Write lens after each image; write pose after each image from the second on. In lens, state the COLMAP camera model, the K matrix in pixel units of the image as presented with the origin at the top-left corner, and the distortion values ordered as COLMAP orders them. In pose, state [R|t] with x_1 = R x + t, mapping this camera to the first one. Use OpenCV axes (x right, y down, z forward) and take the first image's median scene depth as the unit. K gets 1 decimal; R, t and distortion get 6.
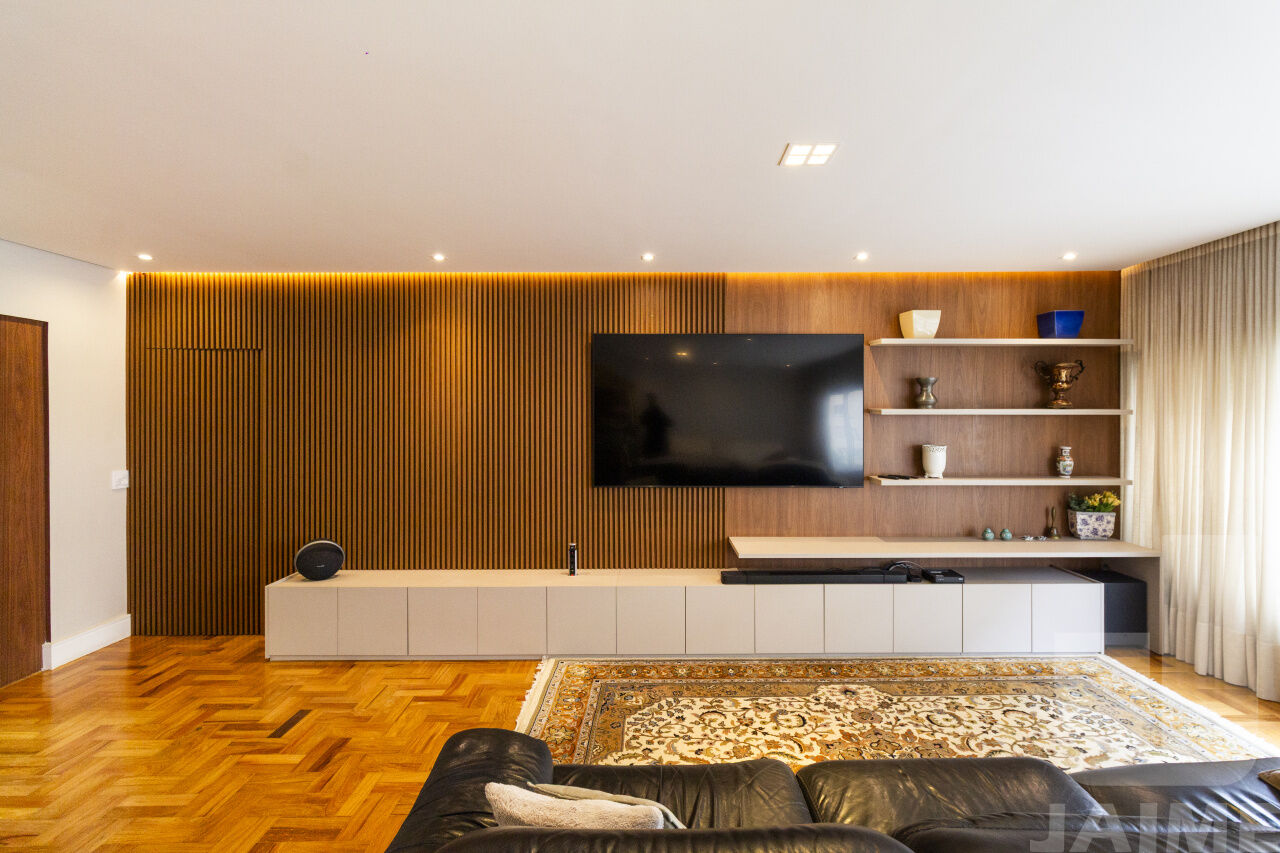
lens RADIAL K [[597.9, 0, 651.3], [0, 597.9, 420.5], [0, 0, 1]] dist [-0.006284, 0.002466]
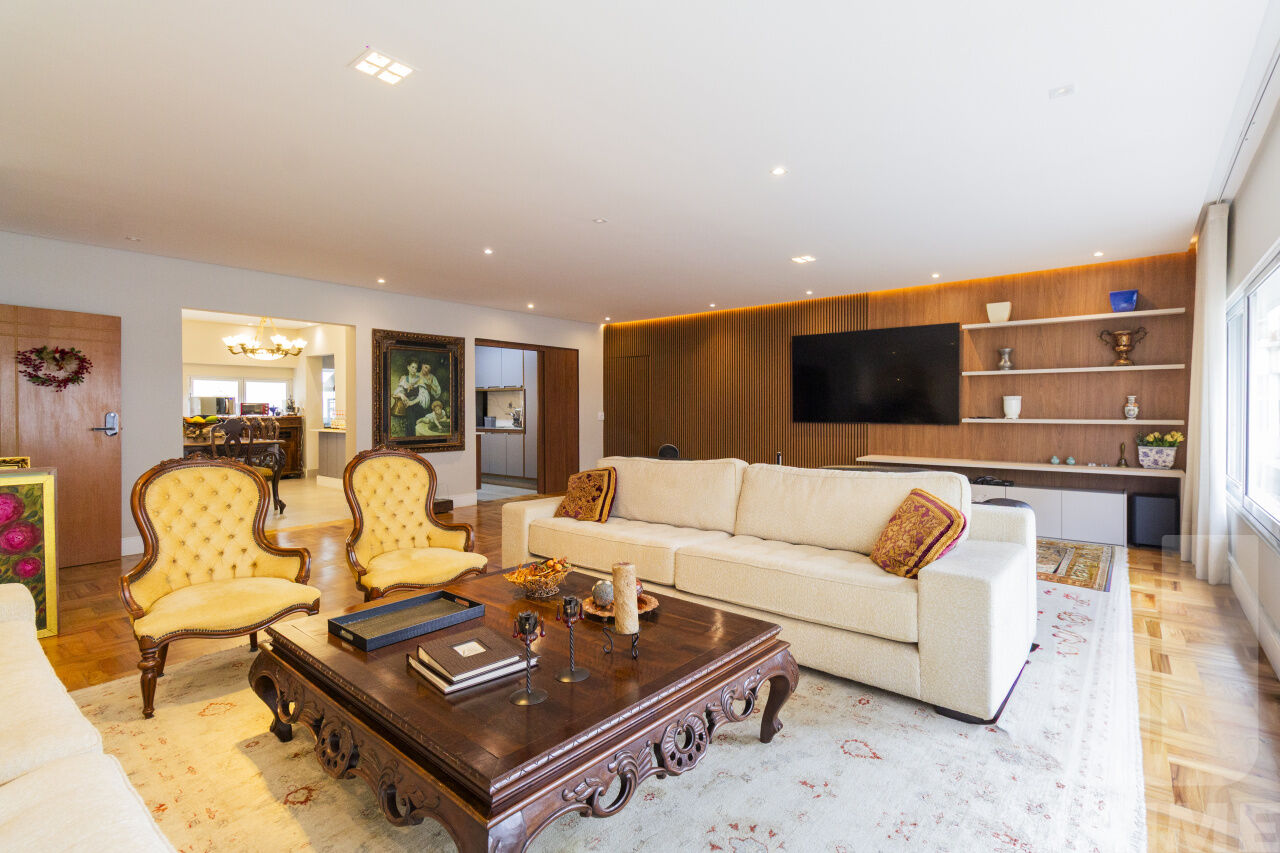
lens RADIAL K [[597.9, 0, 646.3], [0, 597.9, 408.6], [0, 0, 1]] dist [-0.006284, 0.002466]
pose [[0.769445, 0.000467, -0.638713, 0.726598], [-0.007085, 0.999944, -0.007803, 0.091327], [0.638673, 0.010529, 0.769406, -0.670633]]
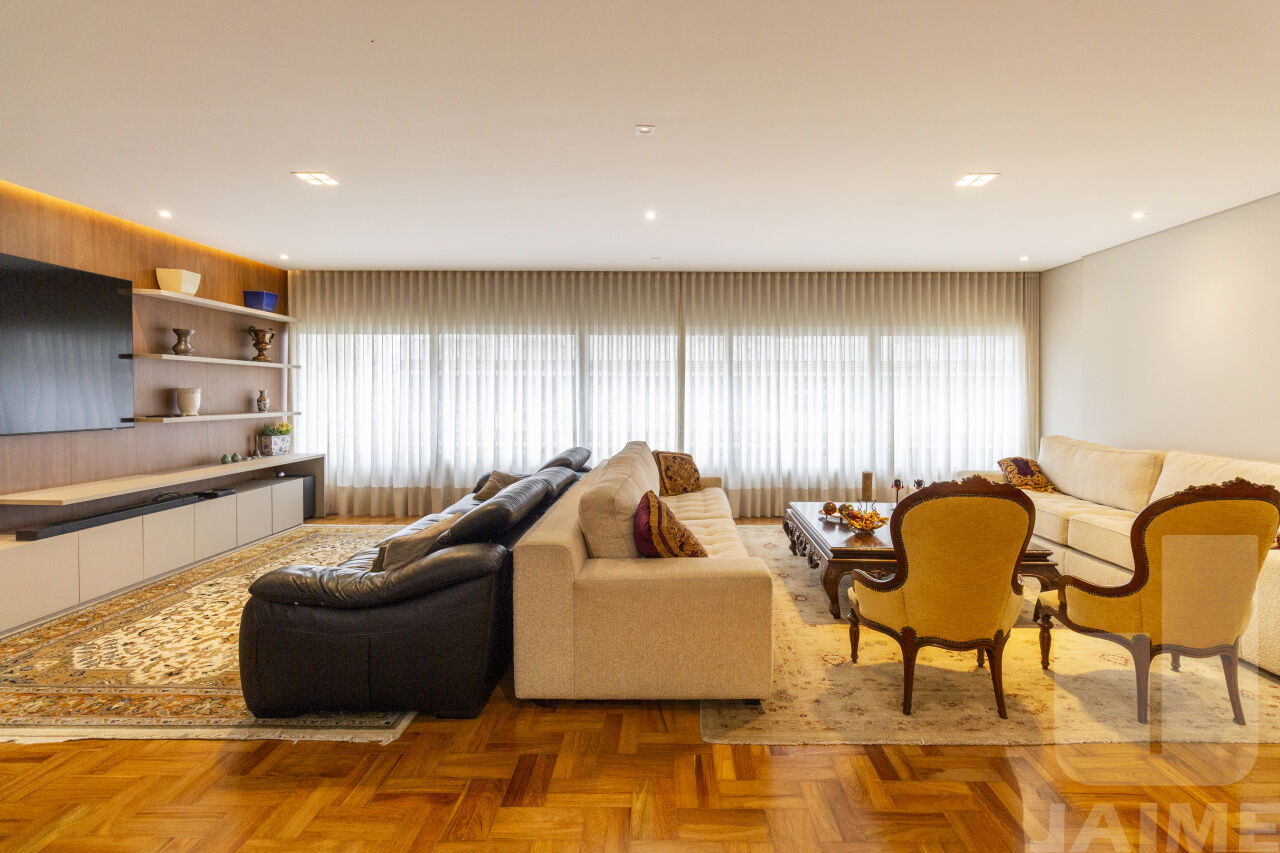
lens RADIAL K [[597.9, 0, 660.8], [0, 597.9, 402.4], [0, 0, 1]] dist [-0.006284, 0.002466]
pose [[0.000074, -0.010504, 0.999945, -0.716622], [0.008780, 0.999906, 0.010503, 0.066879], [-0.999961, 0.008779, 0.000166, 0.072892]]
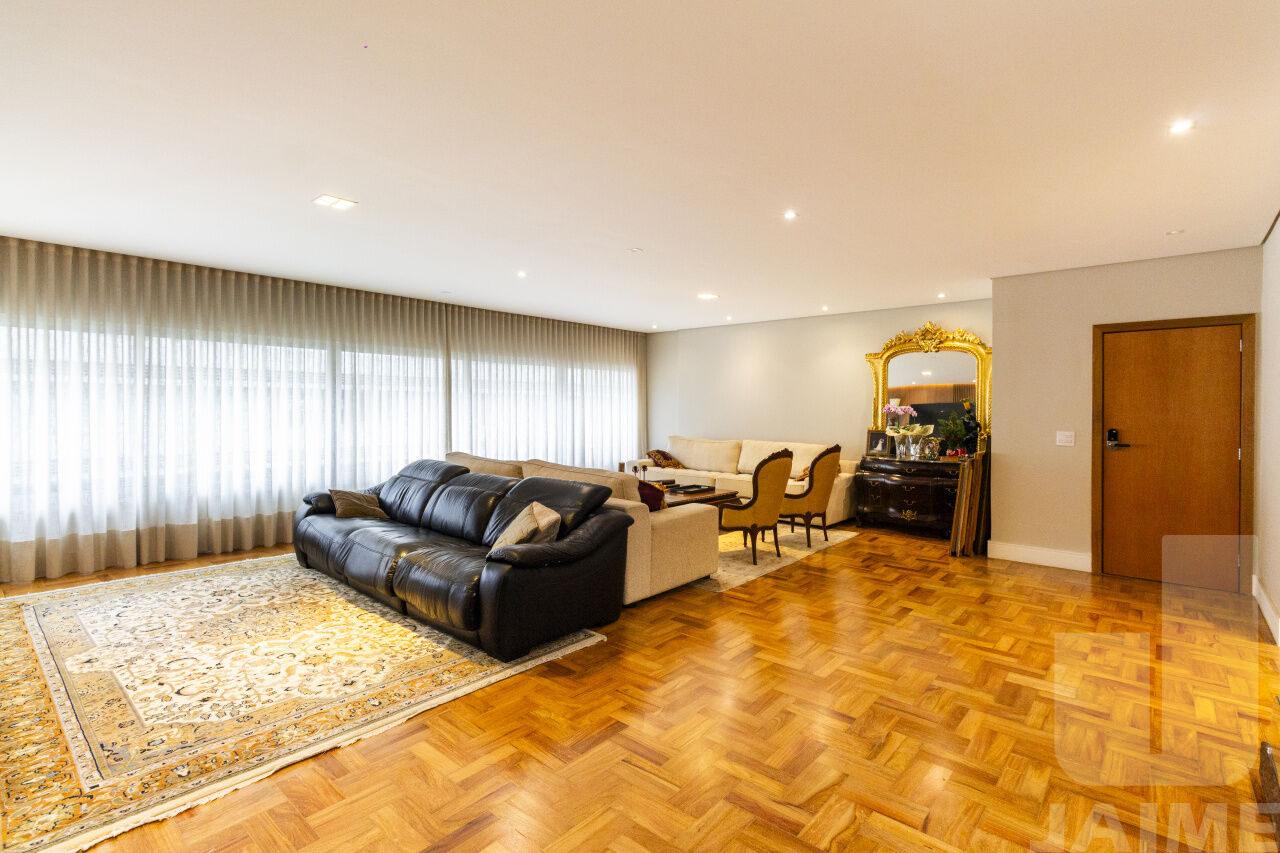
lens RADIAL K [[597.9, 0, 654.6], [0, 597.9, 421.0], [0, 0, 1]] dist [-0.006284, 0.002466]
pose [[-0.763459, -0.013439, 0.645716, -0.773470], [0.004776, 0.999639, 0.026451, 0.048471], [-0.645838, 0.023278, -0.763119, 0.930106]]
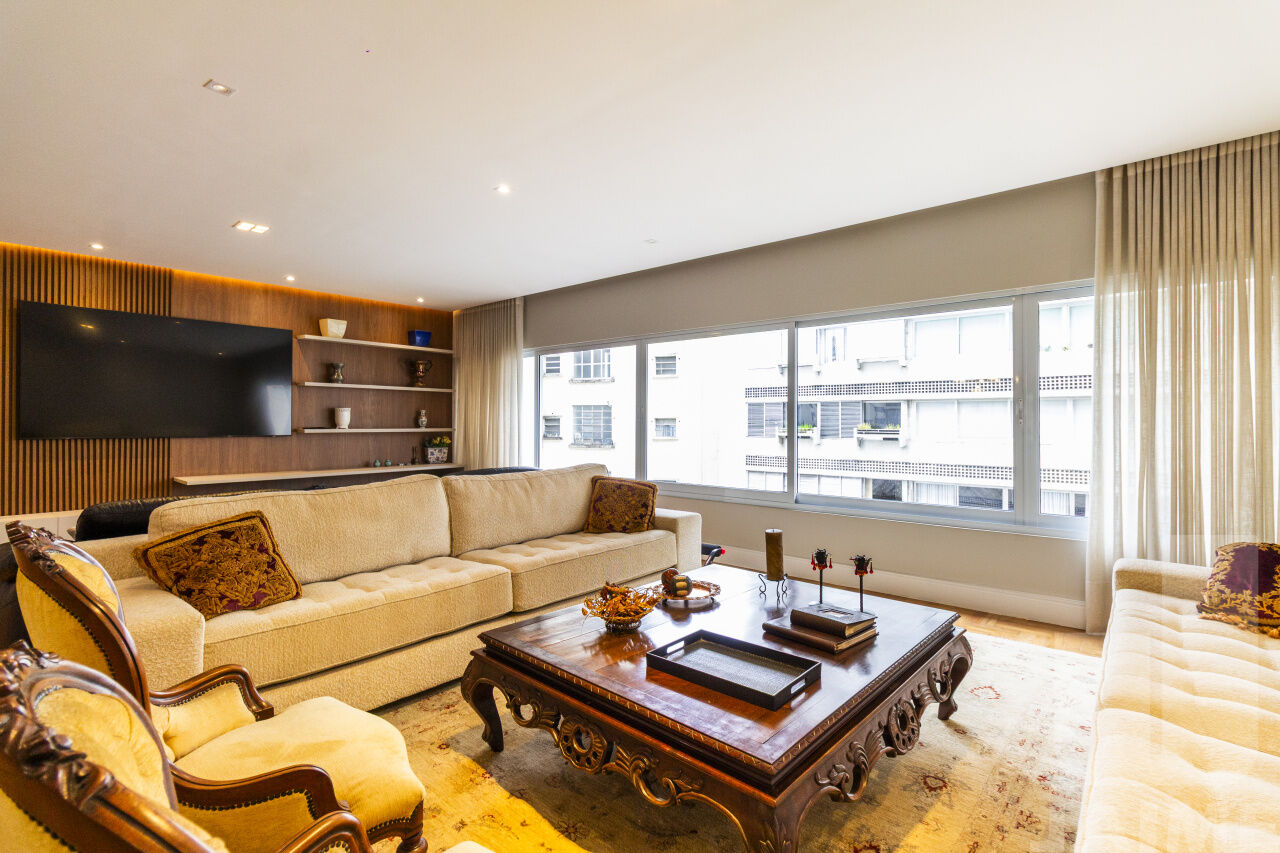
lens RADIAL K [[597.9, 0, 660.0], [0, 597.9, 415.1], [0, 0, 1]] dist [-0.006284, 0.002466]
pose [[0.644159, 0.013850, 0.764766, -0.182696], [0.003828, 0.999765, -0.021330, 0.099573], [-0.764882, 0.016668, 0.643955, -0.640336]]
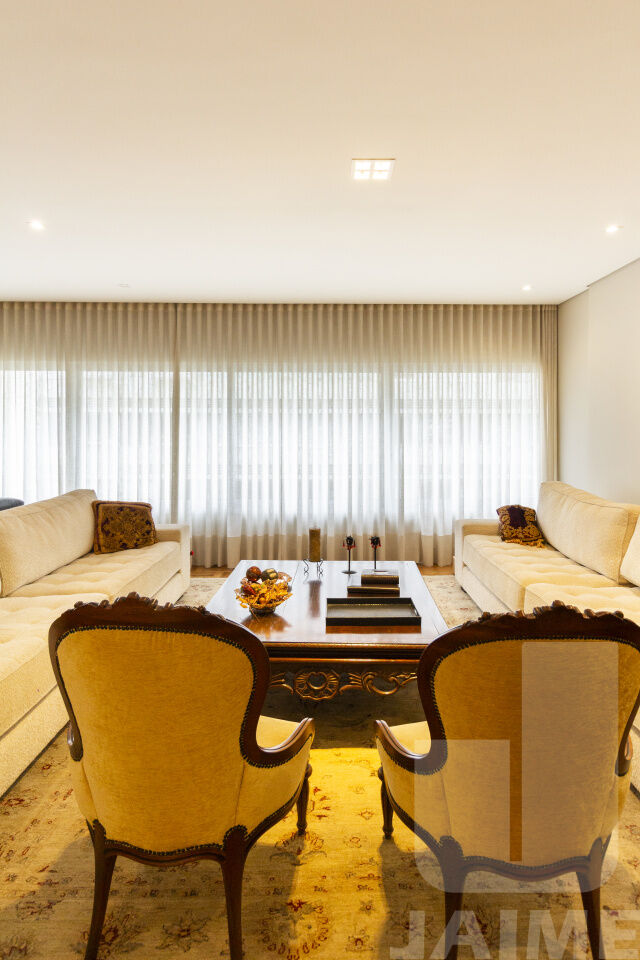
lens RADIAL K [[522.9, 0, 337.1], [0, 522.9, 429.8], [0, 0, 1]] dist [0.011260, -0.002318]
pose [[-0.022558, 0.000769, 0.999745, -0.446721], [0.008603, 0.999963, -0.000575, 0.055085], [-0.999709, 0.008588, -0.022564, -0.330989]]
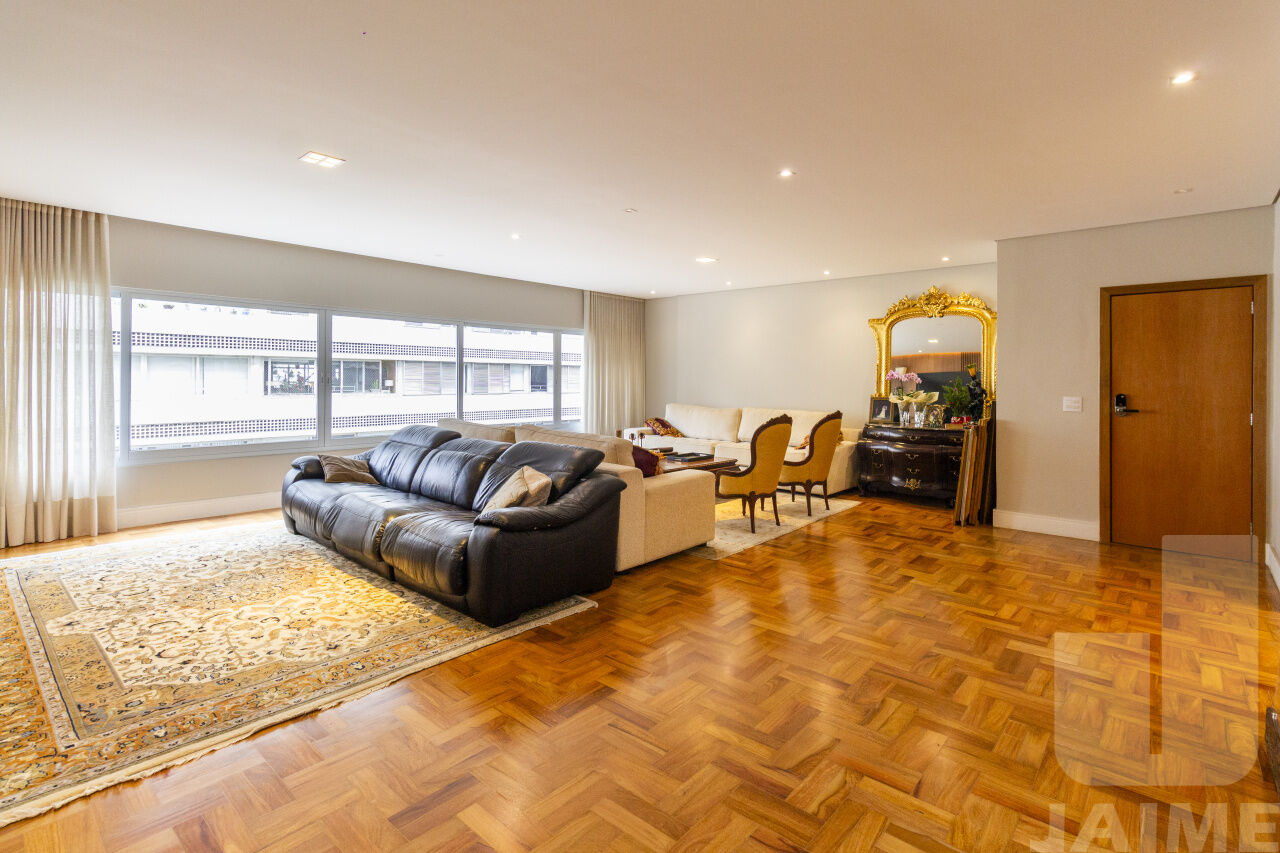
lens RADIAL K [[611.8, 0, 652.3], [0, 611.8, 387.5], [0, 0, 1]] dist [-0.005784, 0.001810]
pose [[-0.758818, -0.009463, 0.651234, -0.784701], [0.003435, 0.999822, 0.018531, 0.063077], [-0.651294, 0.016299, -0.758650, 0.922629]]
